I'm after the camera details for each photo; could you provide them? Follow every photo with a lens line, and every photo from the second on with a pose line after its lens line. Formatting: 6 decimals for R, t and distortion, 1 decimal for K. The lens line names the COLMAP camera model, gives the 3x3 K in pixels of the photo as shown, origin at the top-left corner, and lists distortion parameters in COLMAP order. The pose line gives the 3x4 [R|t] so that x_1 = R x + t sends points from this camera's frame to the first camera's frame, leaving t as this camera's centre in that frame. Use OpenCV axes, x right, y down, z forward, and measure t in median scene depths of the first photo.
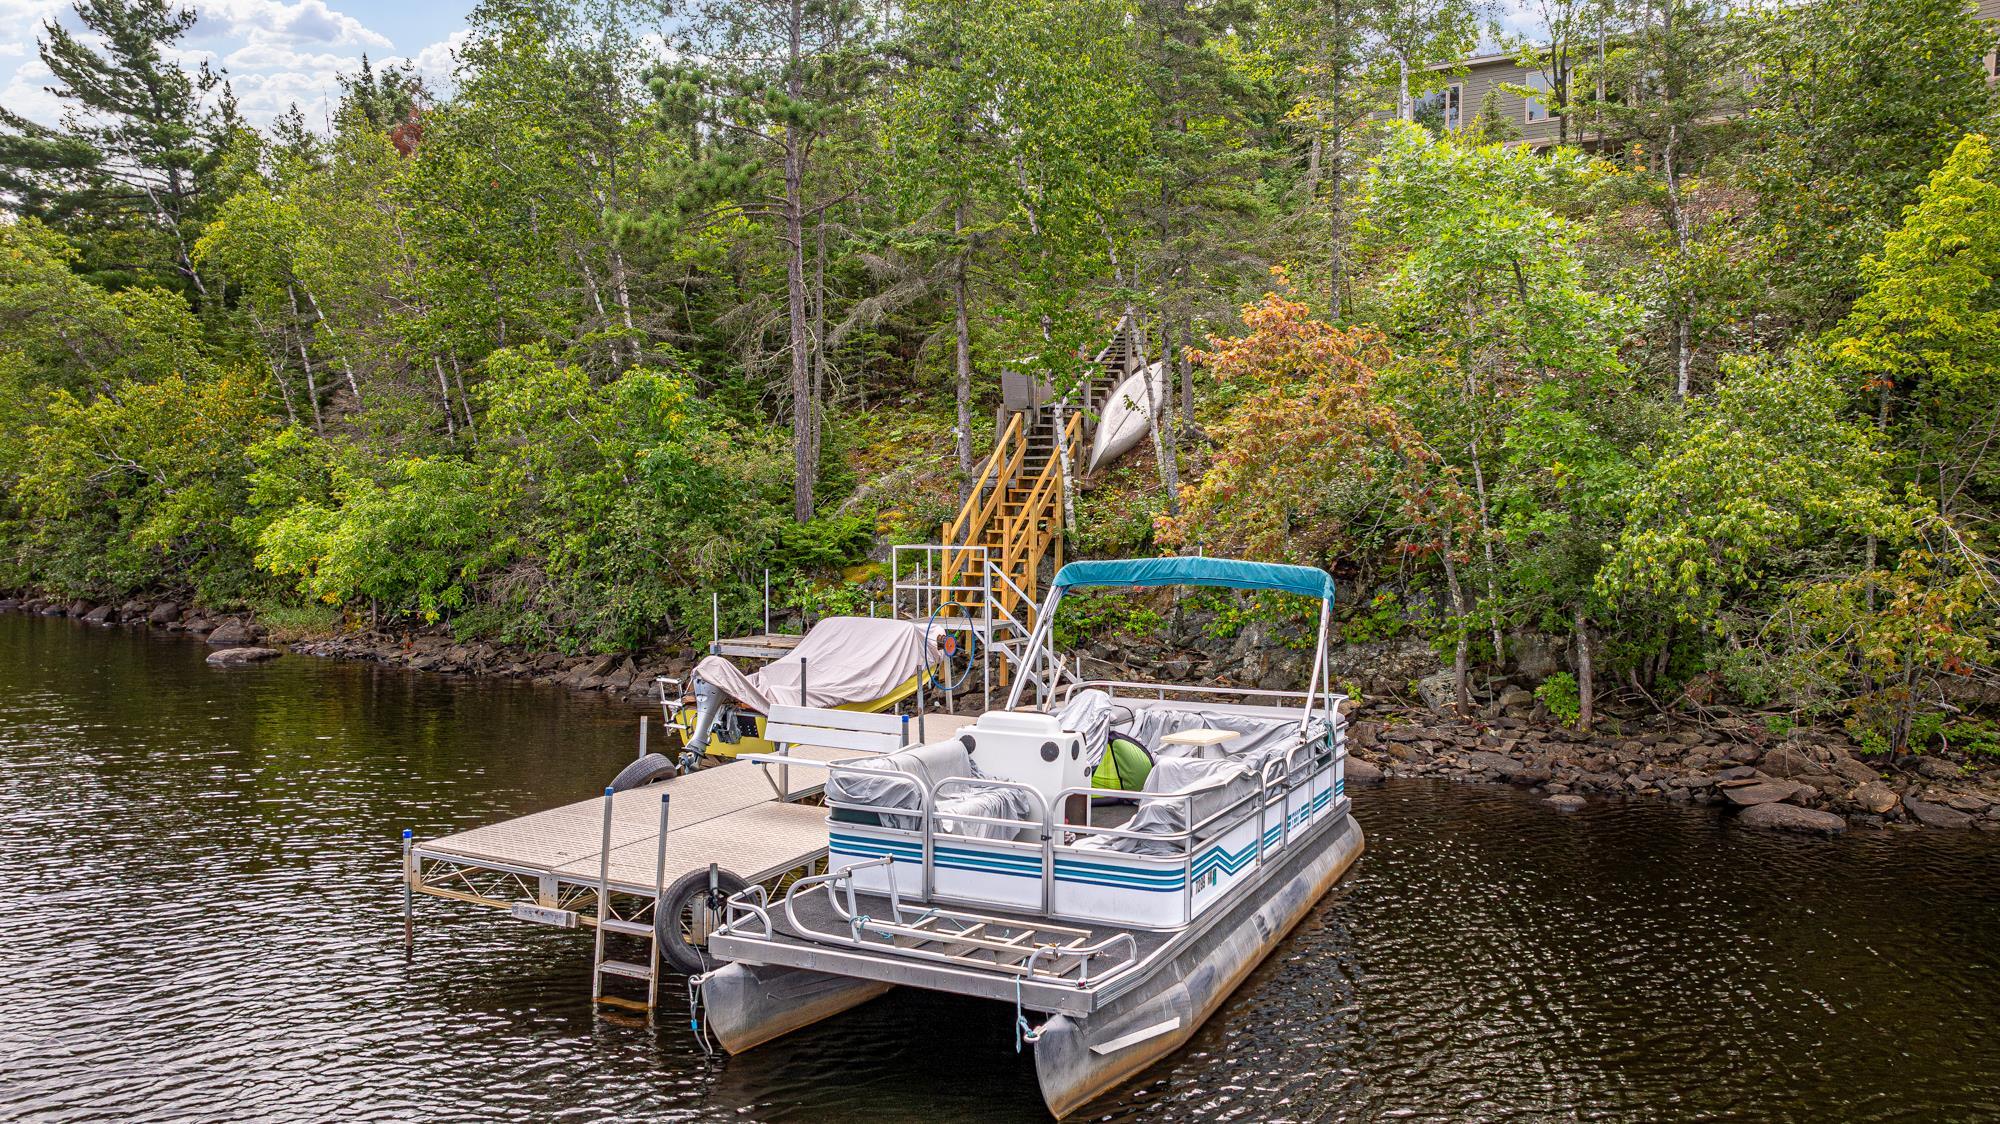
lens RADIAL K [[1405.6, 0, 1000.0], [0, 1405.6, 562.0], [0, 0, 1]] dist [-0.017560, -0.001323]
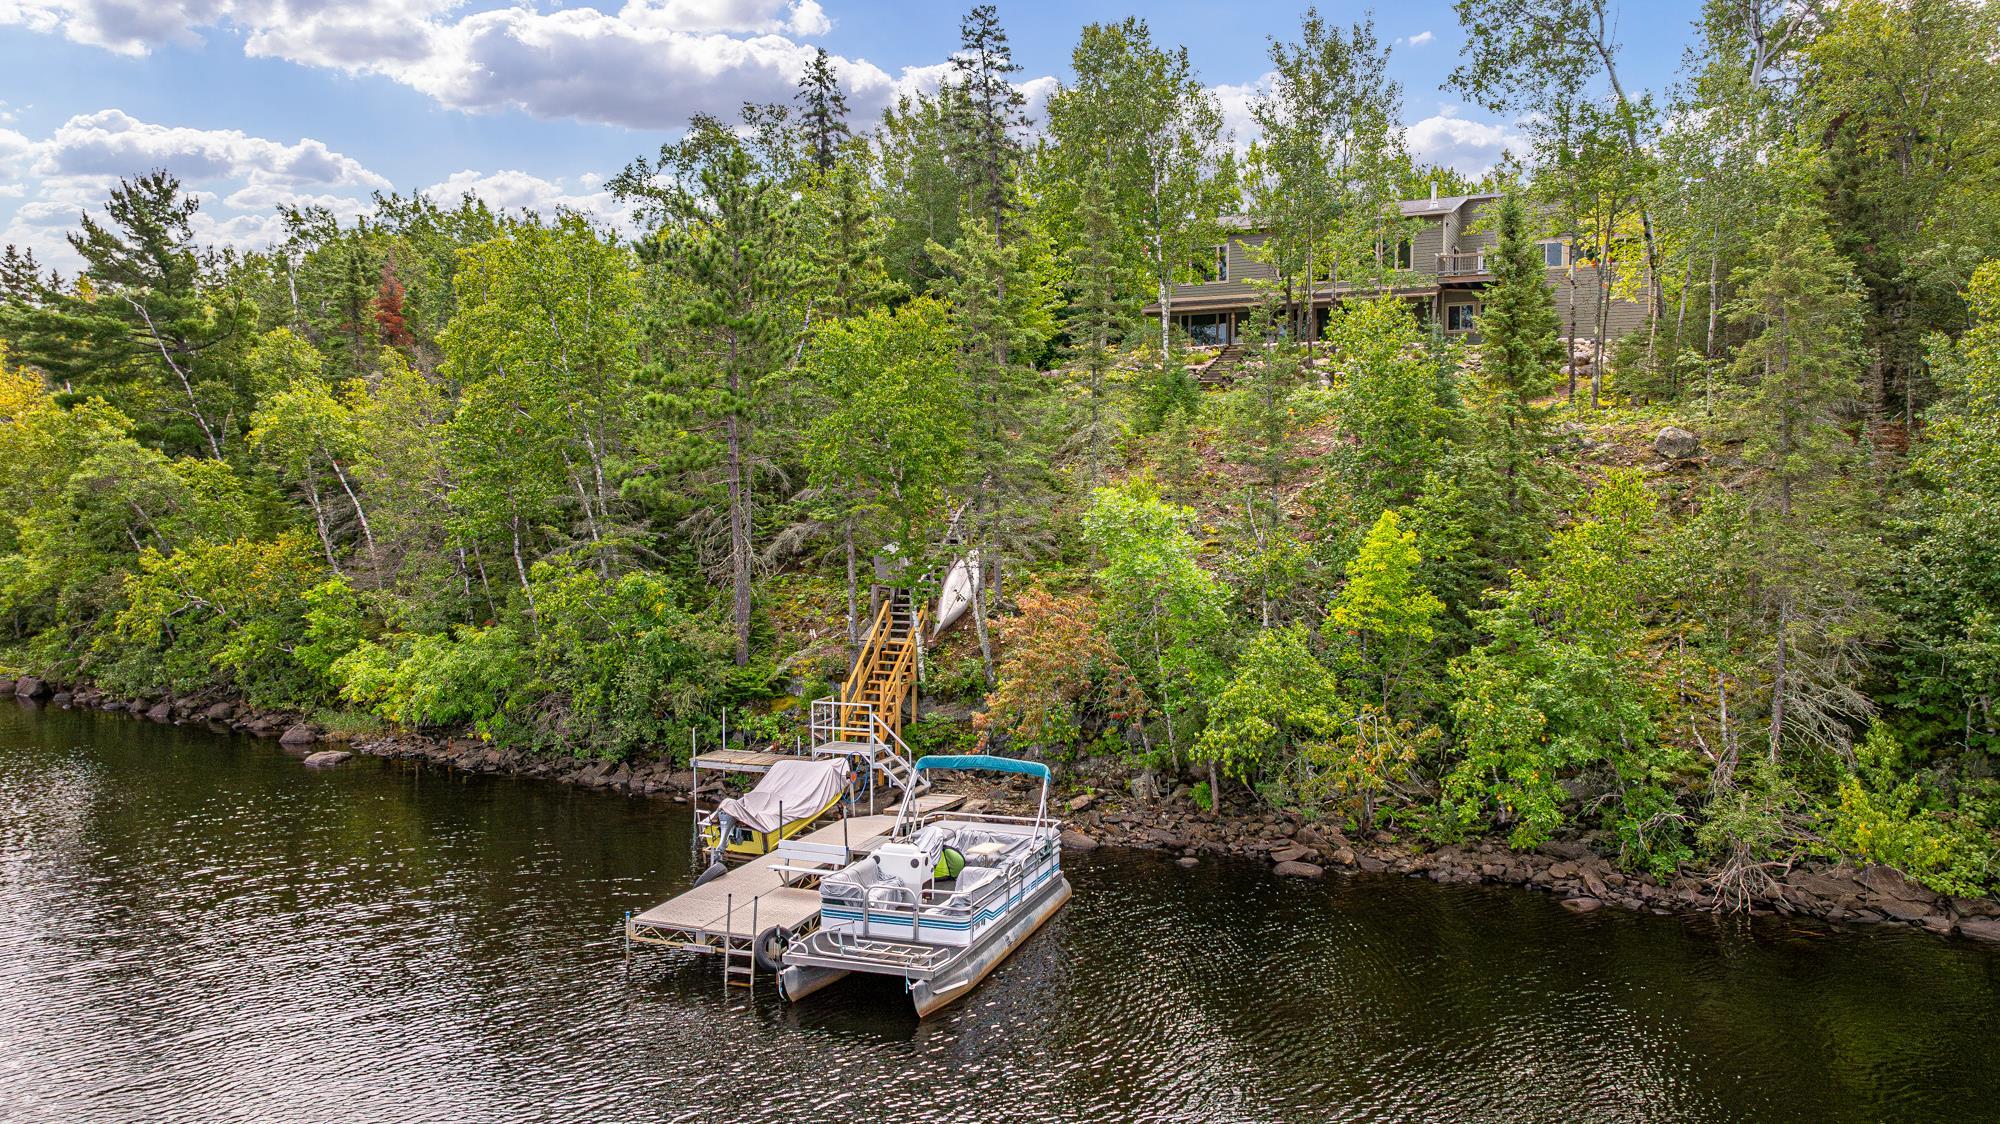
lens RADIAL K [[1389.5, 0, 1000.0], [0, 1389.5, 562.0], [0, 0, 1]] dist [-0.000338, -0.046317]
pose [[0.994117, -0.009253, 0.107916, -0.043587], [0.008603, 0.999942, 0.006483, -0.244946], [-0.107970, -0.005516, 0.994139, -0.822045]]
